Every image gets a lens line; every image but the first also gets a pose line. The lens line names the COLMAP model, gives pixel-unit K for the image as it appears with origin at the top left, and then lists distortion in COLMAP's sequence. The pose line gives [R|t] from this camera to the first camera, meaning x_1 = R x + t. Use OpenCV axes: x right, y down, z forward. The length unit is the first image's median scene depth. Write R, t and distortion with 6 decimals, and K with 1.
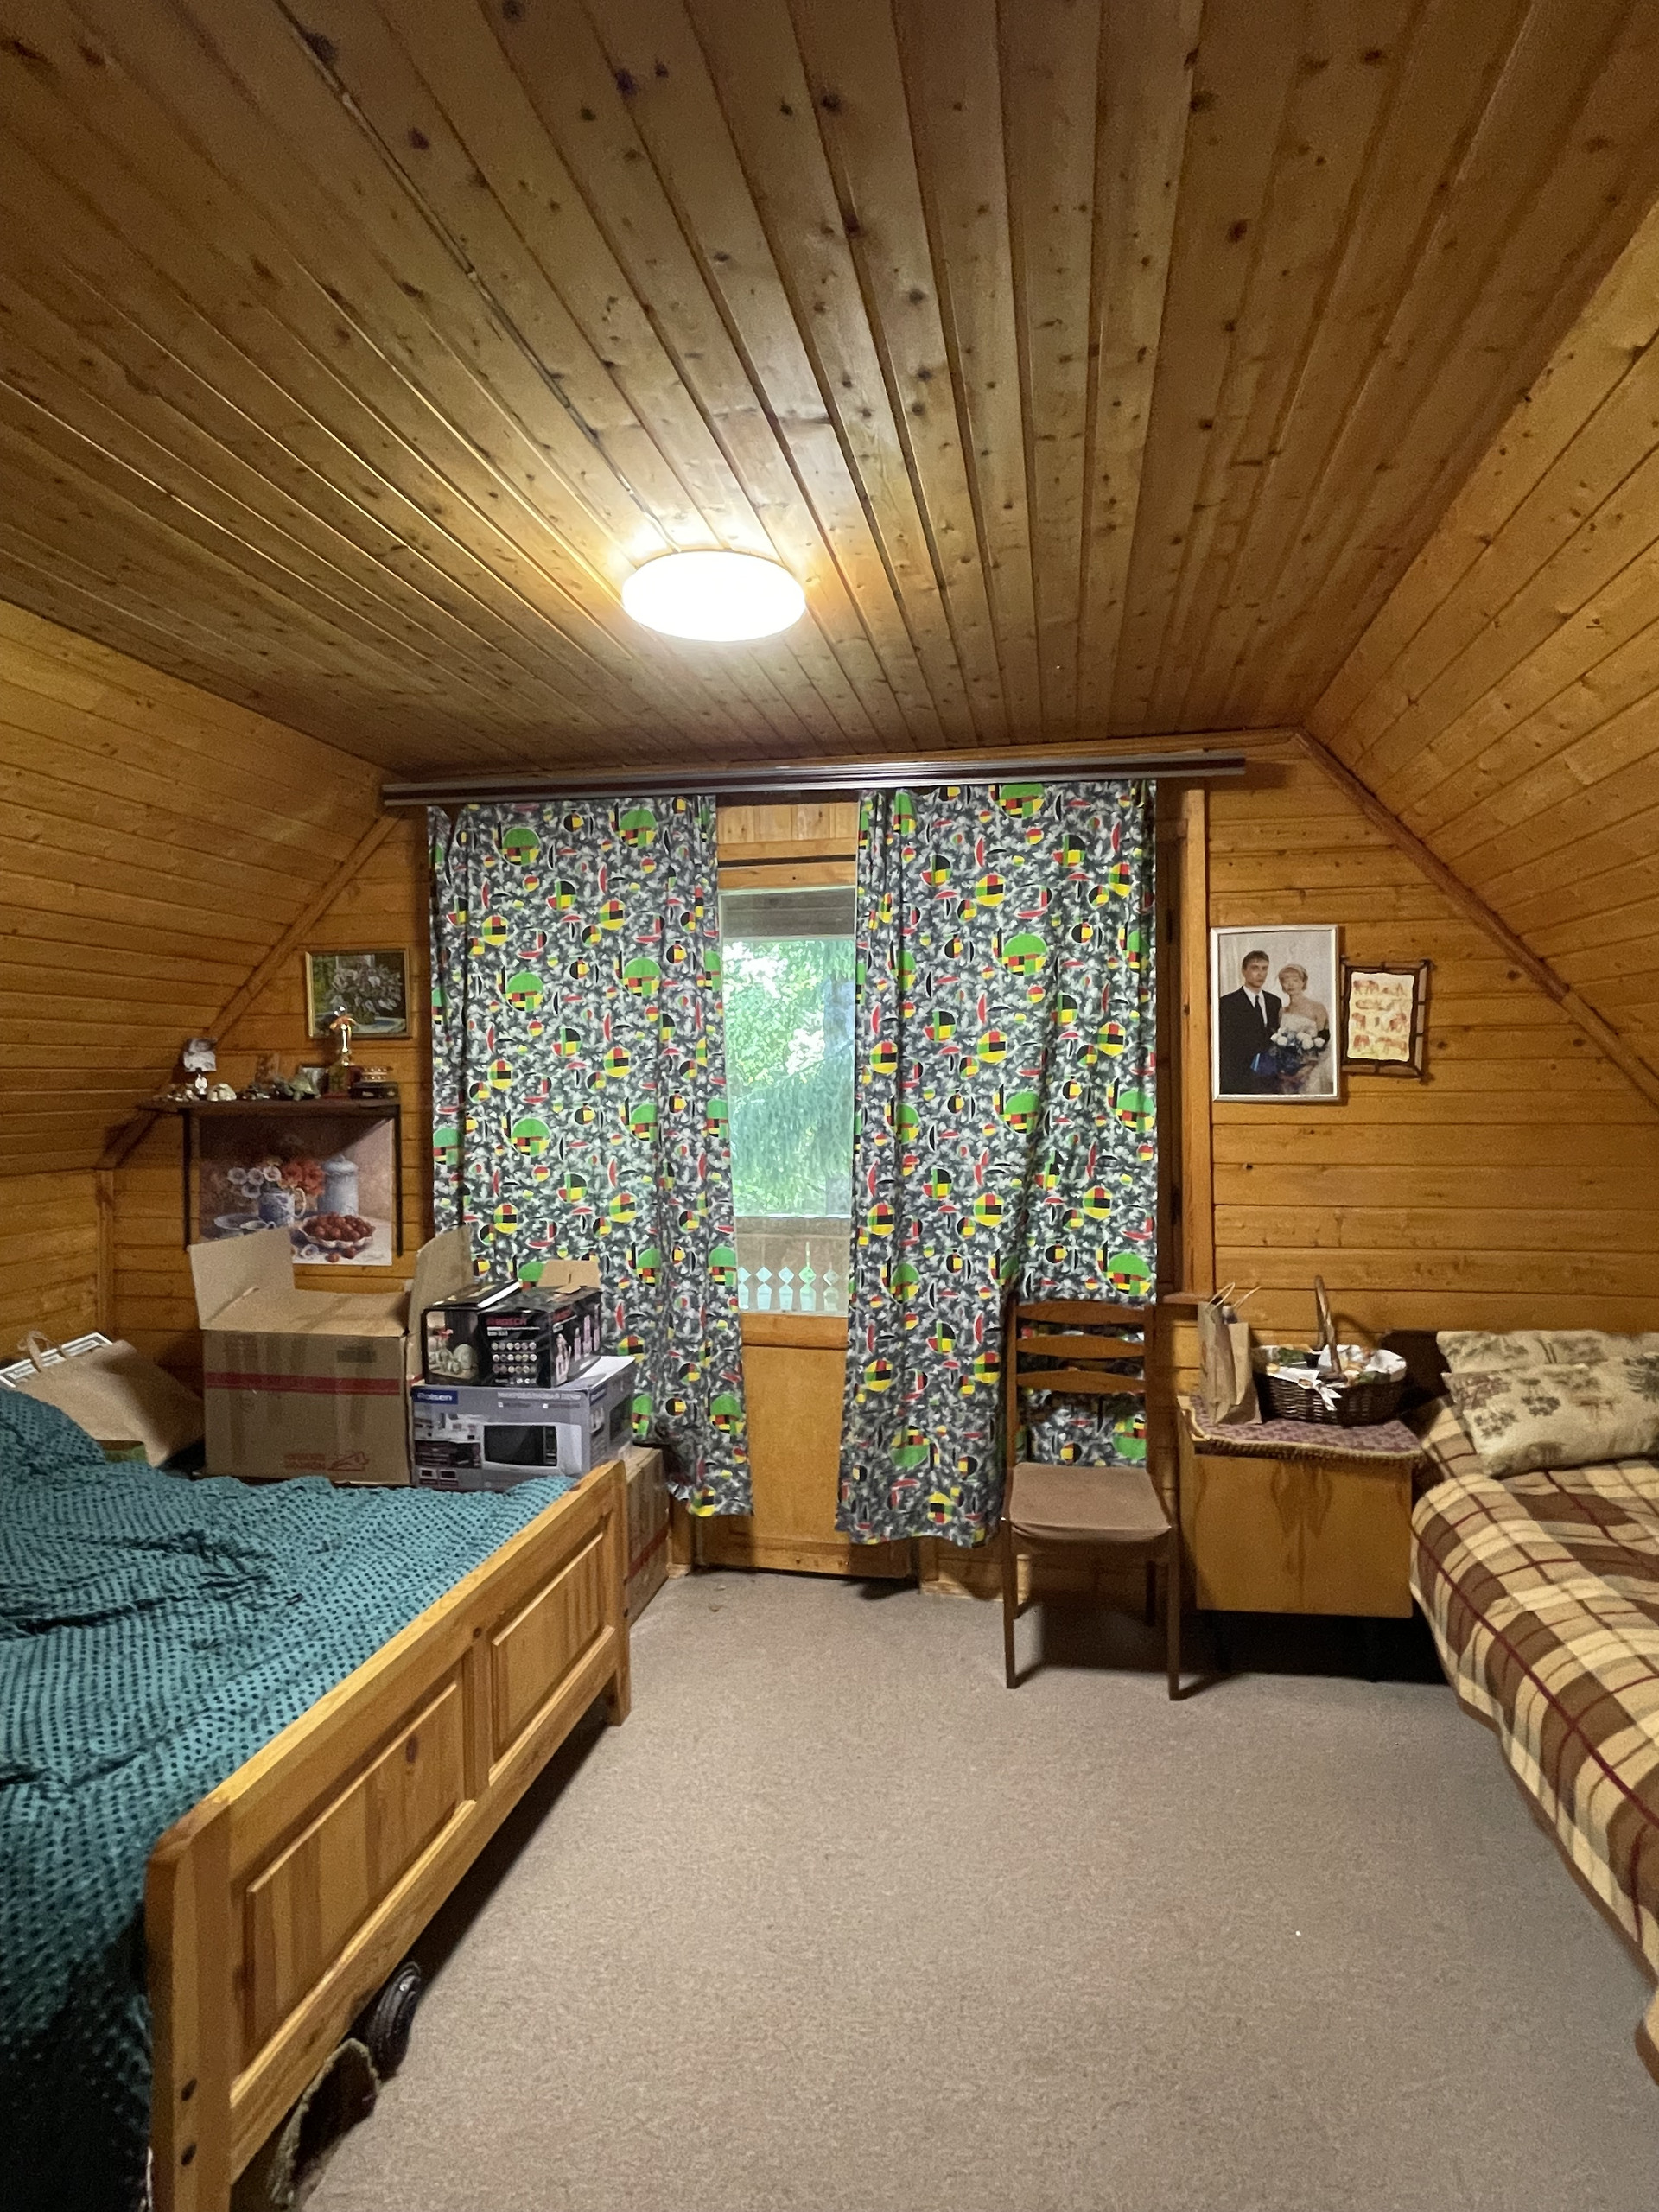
lens RADIAL K [[1175.4, 0, 835.5], [0, 1175.4, 1094.5], [0, 0, 1]] dist [-0.004047, 0.000562]
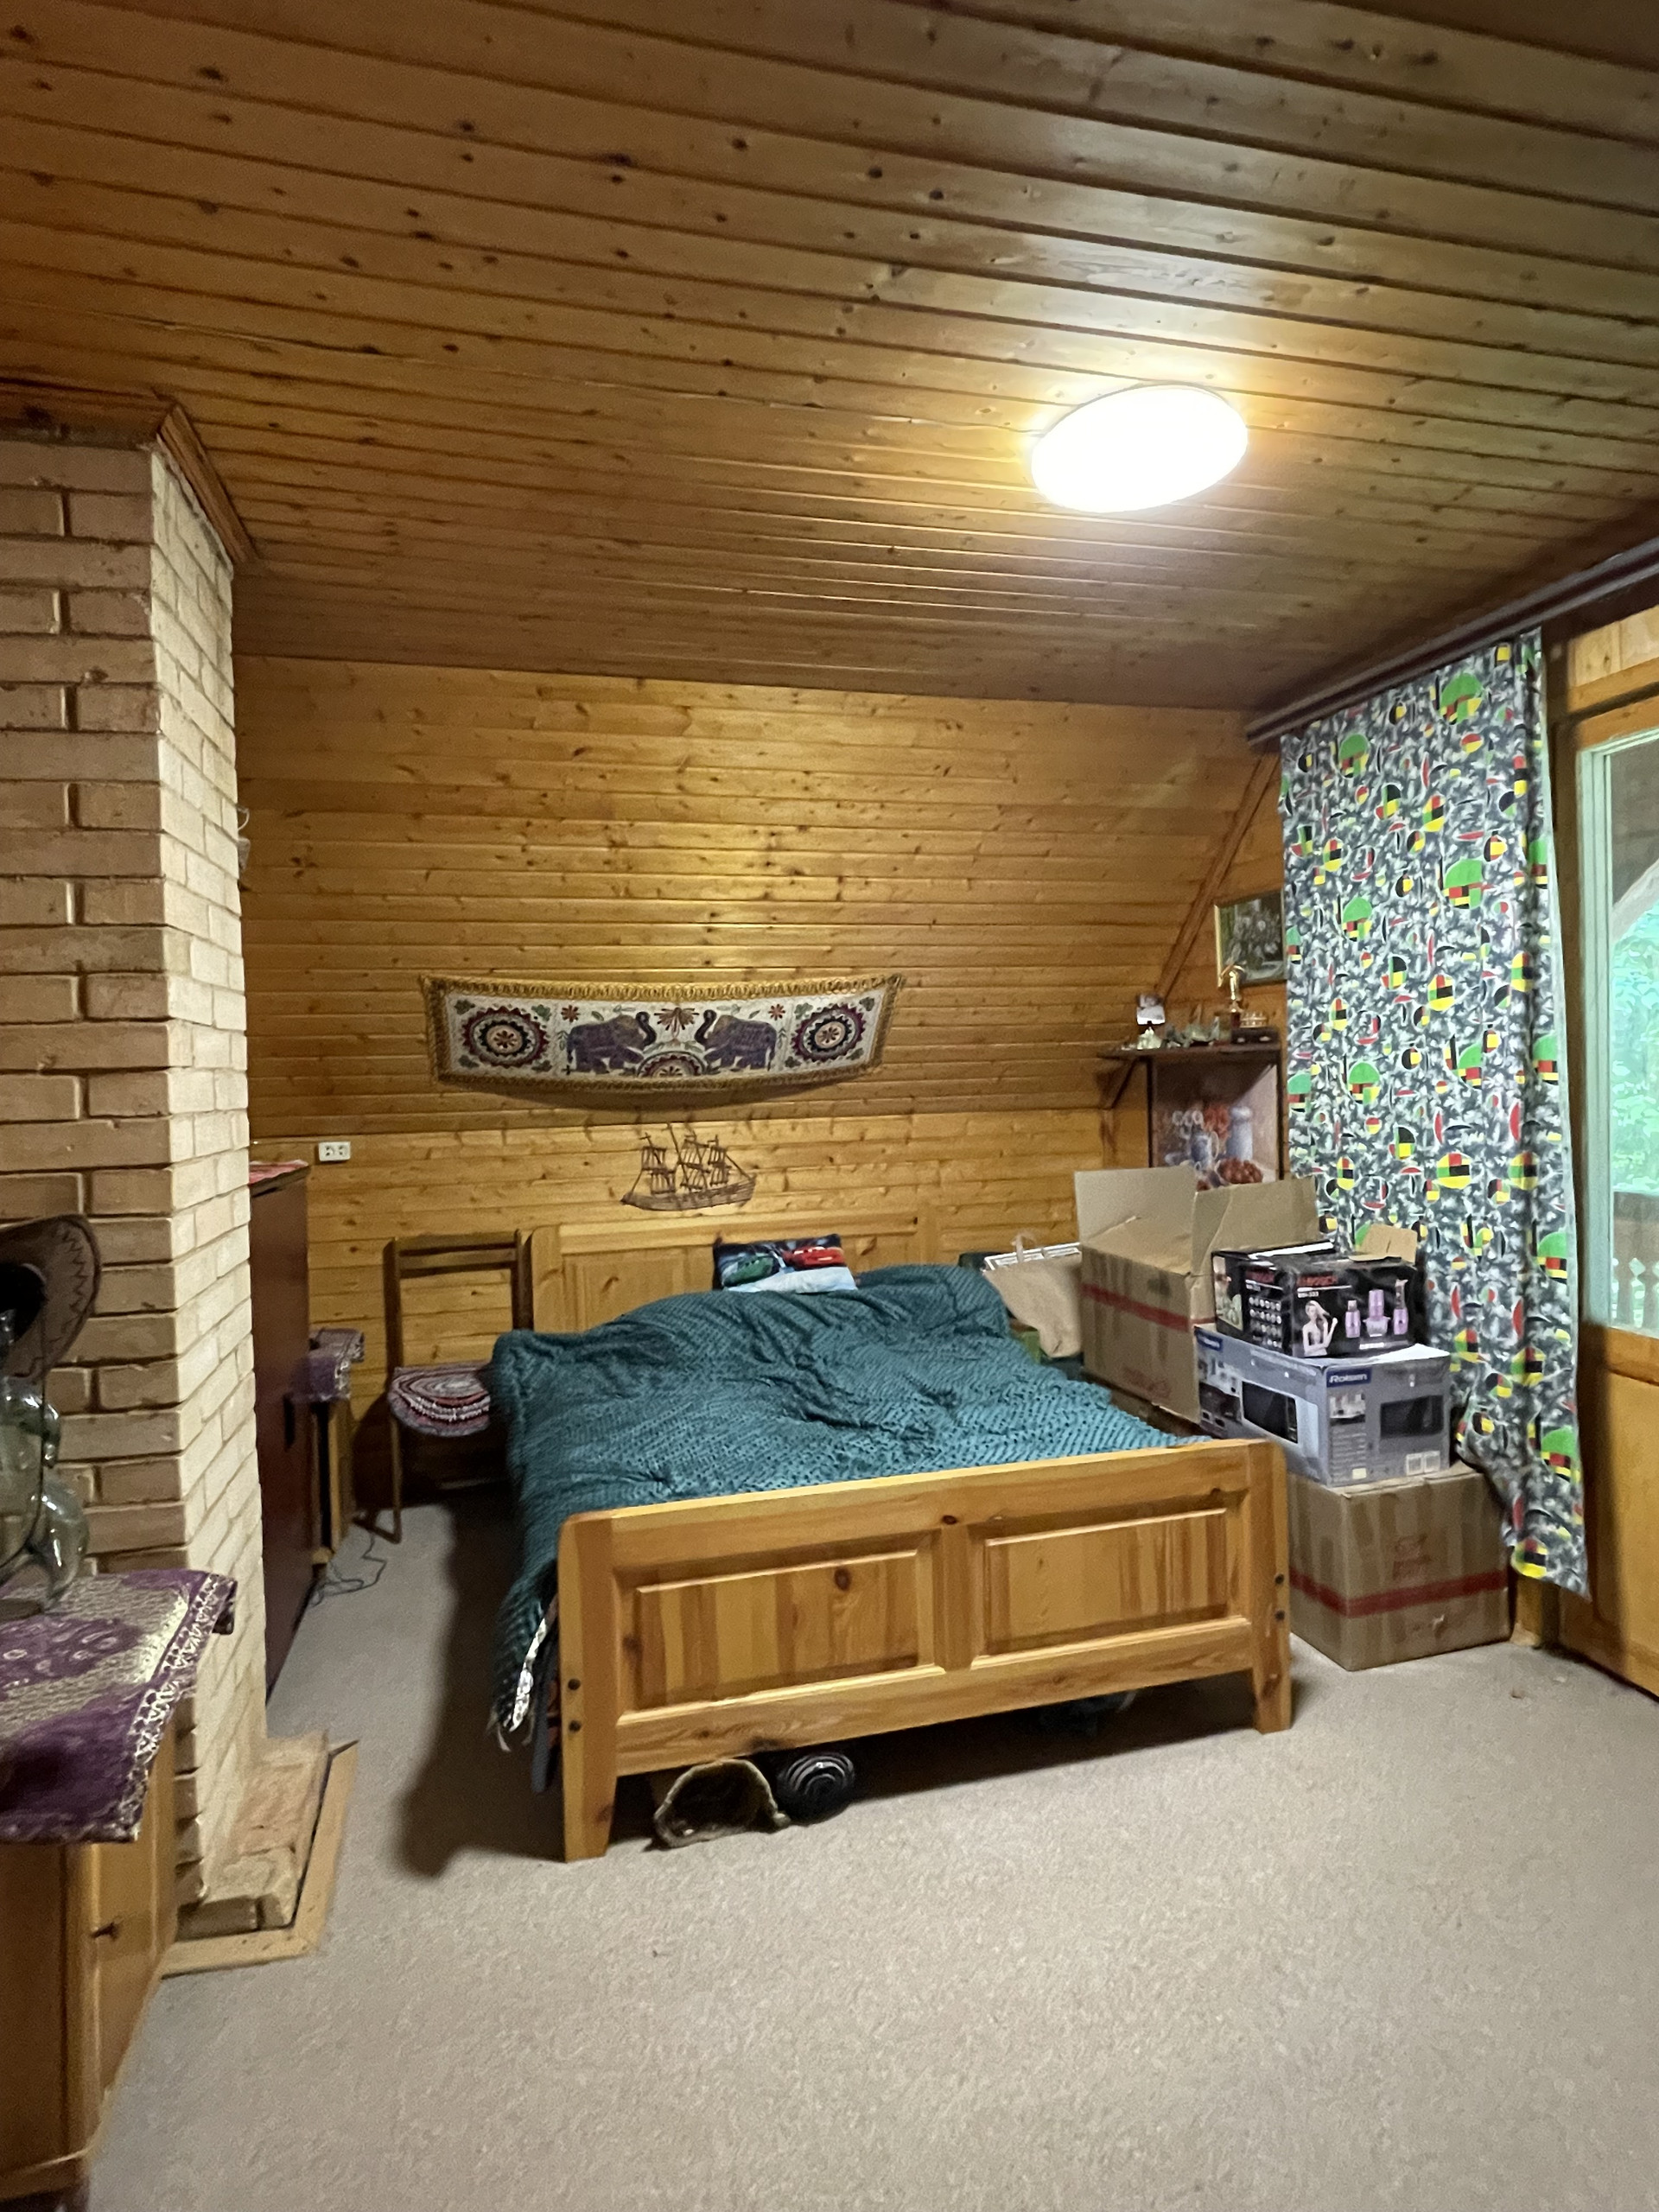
lens RADIAL K [[1175.4, 0, 825.8], [0, 1175.4, 1104.0], [0, 0, 1]] dist [-0.004047, 0.000562]
pose [[0.430024, 0.023932, -0.902500, 0.368498], [0.011440, 0.999424, 0.031953, 0.018905], [0.902745, -0.024065, 0.429502, 0.254829]]
